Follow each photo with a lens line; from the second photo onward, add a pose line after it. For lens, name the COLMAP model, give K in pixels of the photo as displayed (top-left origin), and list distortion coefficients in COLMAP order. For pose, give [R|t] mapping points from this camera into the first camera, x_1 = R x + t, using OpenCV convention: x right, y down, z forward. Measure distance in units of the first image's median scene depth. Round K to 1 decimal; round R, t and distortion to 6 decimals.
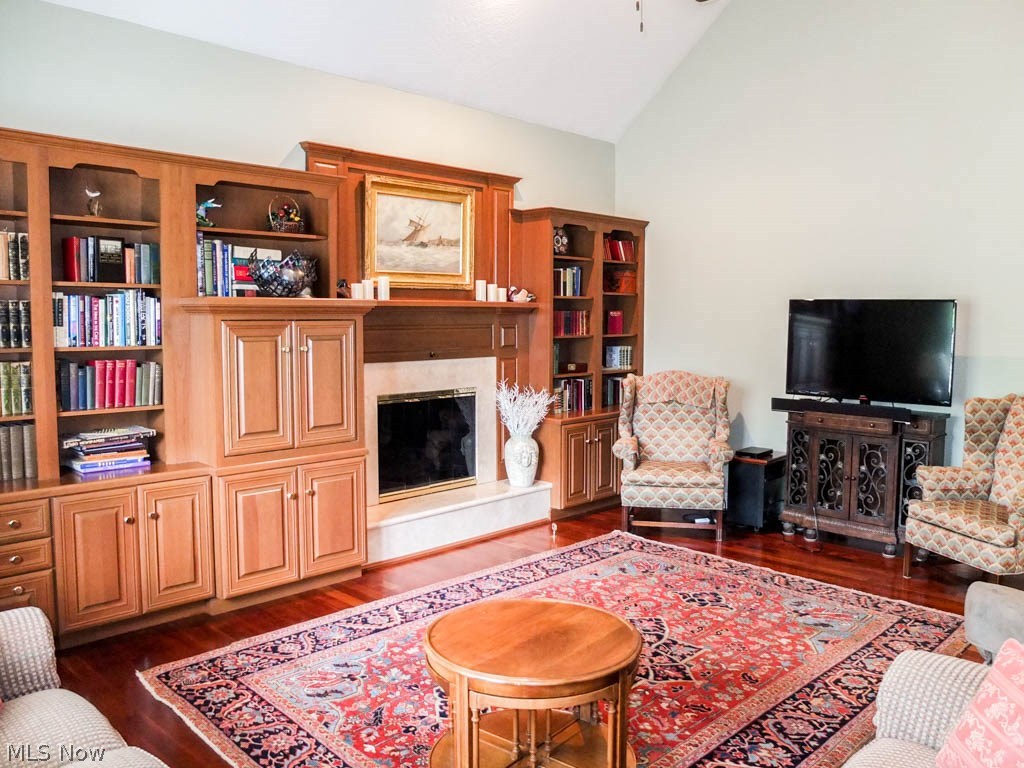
lens RADIAL K [[817.1, 0, 538.5], [0, 817.1, 367.4], [0, 0, 1]] dist [-0.080197, 0.069832]
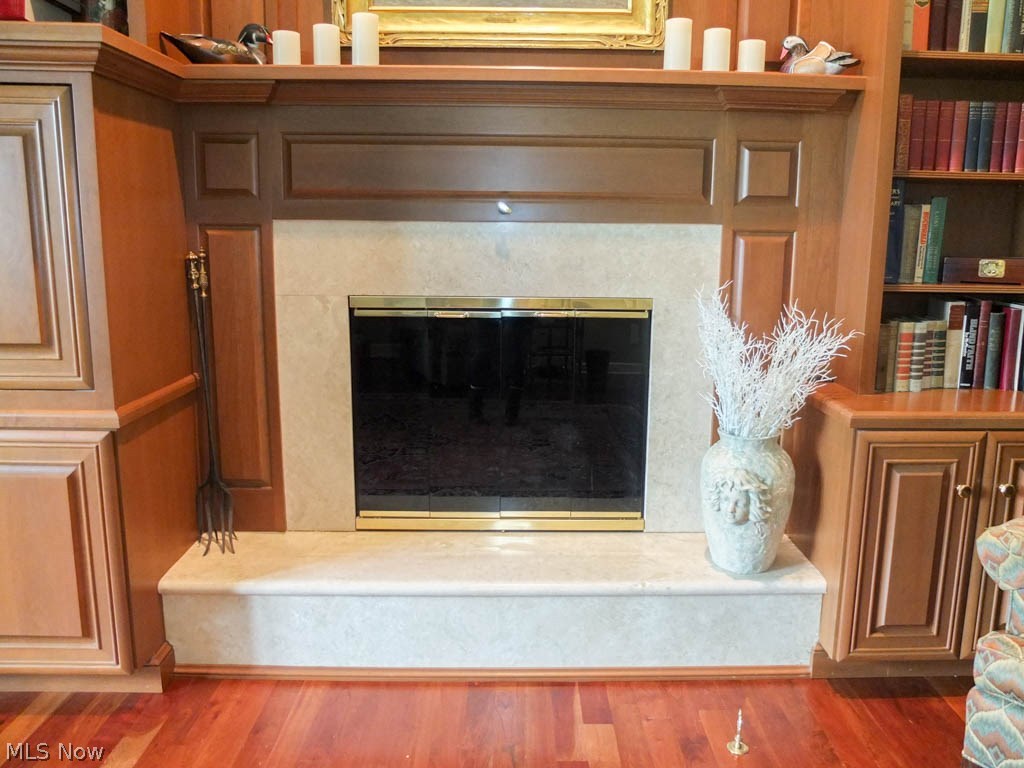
lens RADIAL K [[810.7, 0, 524.7], [0, 810.7, 372.1], [0, 0, 1]] dist [-0.075083, 0.067797]
pose [[0.699977, 0.131105, -0.702028, 0.217259], [-0.057014, 0.990126, 0.128060, 0.017015], [0.711886, -0.049613, 0.700540, 0.901371]]
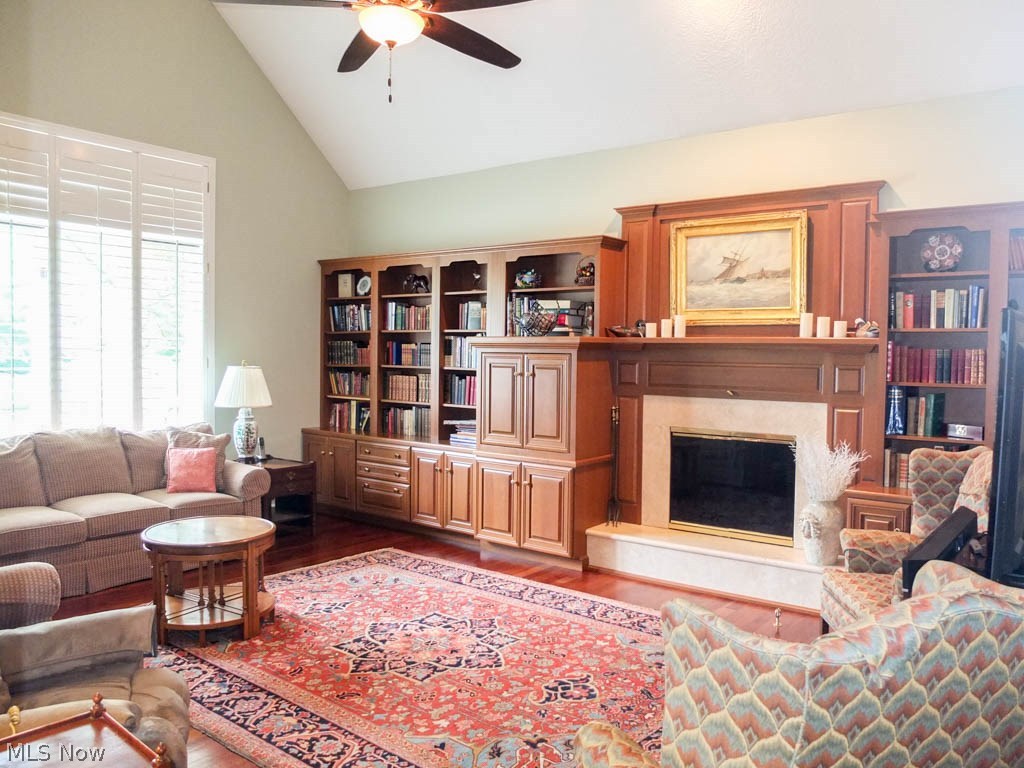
lens RADIAL K [[781.9, 0, 520.8], [0, 781.9, 375.1], [0, 0, 1]] dist [-0.079775, 0.061524]
pose [[0.109275, 0.027098, -0.993642, 0.948355], [-0.077786, 0.996796, 0.018629, -0.043704], [0.990963, 0.075256, 0.111033, 0.816381]]
